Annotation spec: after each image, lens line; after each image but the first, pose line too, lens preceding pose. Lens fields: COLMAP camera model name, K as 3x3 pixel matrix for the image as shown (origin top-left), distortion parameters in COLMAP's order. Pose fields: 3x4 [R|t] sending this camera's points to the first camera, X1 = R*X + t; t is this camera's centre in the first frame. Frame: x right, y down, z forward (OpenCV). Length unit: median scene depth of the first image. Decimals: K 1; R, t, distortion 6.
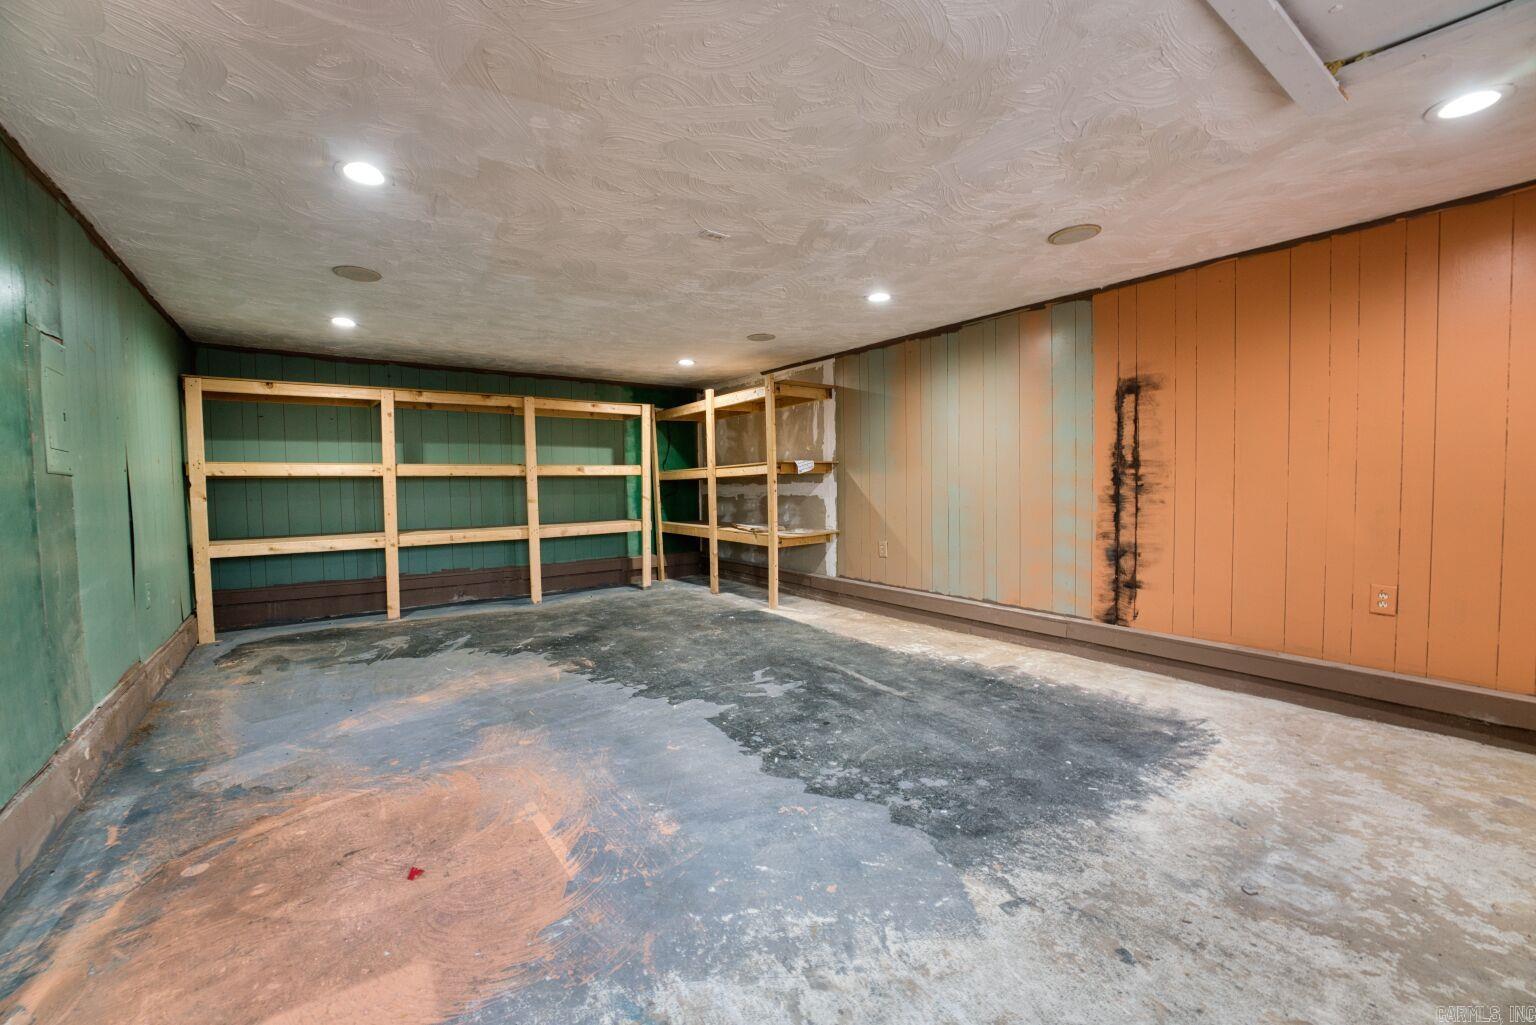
lens RADIAL K [[620.9, 0, 762.3], [0, 620.9, 508.2], [0, 0, 1]] dist [-0.030726, 0.003898]
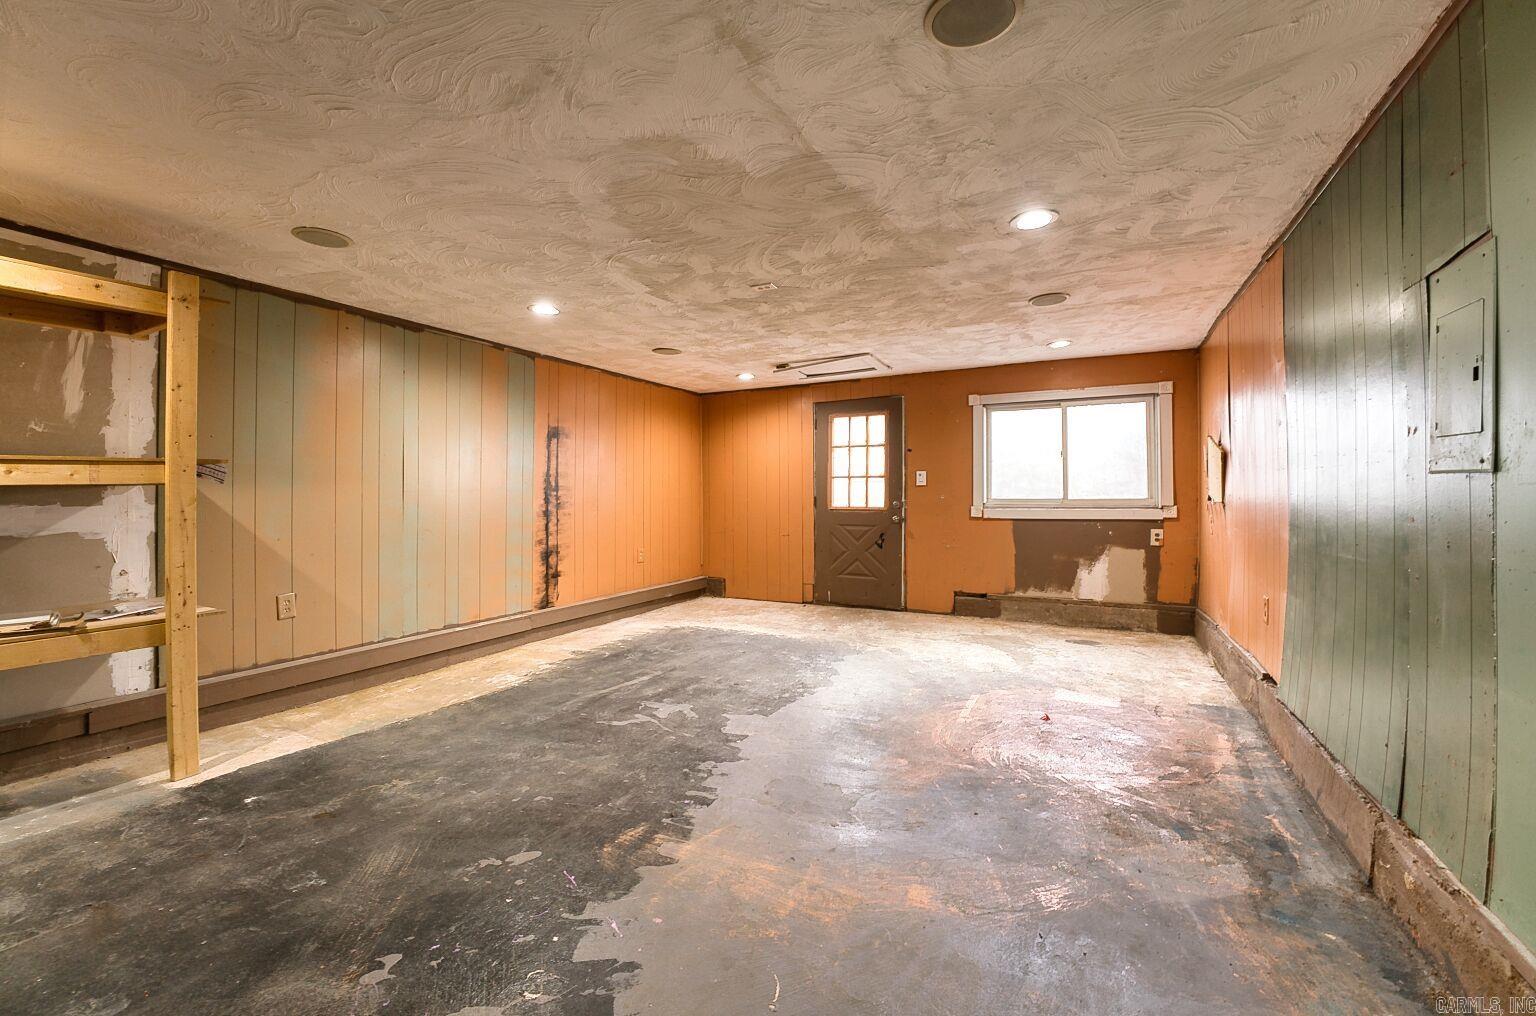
lens RADIAL K [[621.5, 0, 771.4], [0, 621.5, 490.9], [0, 0, 1]] dist [-0.021025, 0.000031]
pose [[-0.451190, 0.018171, 0.892243, -0.886191], [0.046804, 0.998899, 0.003325, -0.048006], [-0.891200, 0.043261, -0.451543, 1.212213]]
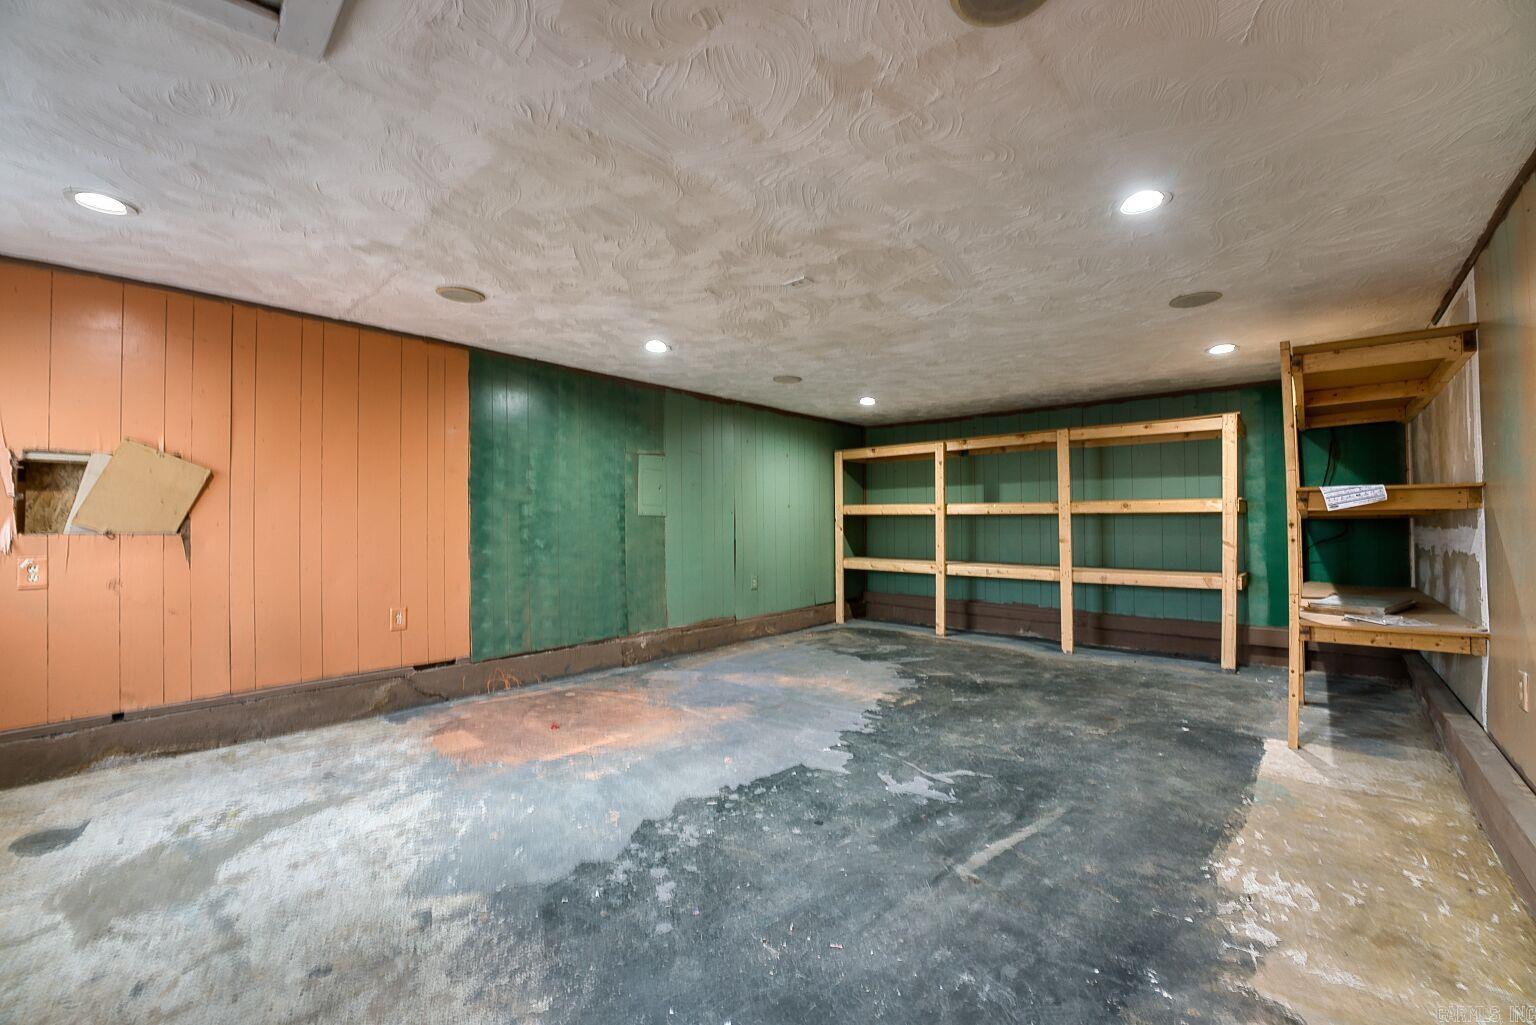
lens RADIAL K [[620.9, 0, 762.3], [0, 620.9, 508.2], [0, 0, 1]] dist [-0.030726, 0.003898]
pose [[0.190870, -0.008655, -0.981577, 0.717837], [-0.042720, 0.998940, -0.017116, -0.040533], [0.980685, 0.045200, 0.190298, 0.605716]]
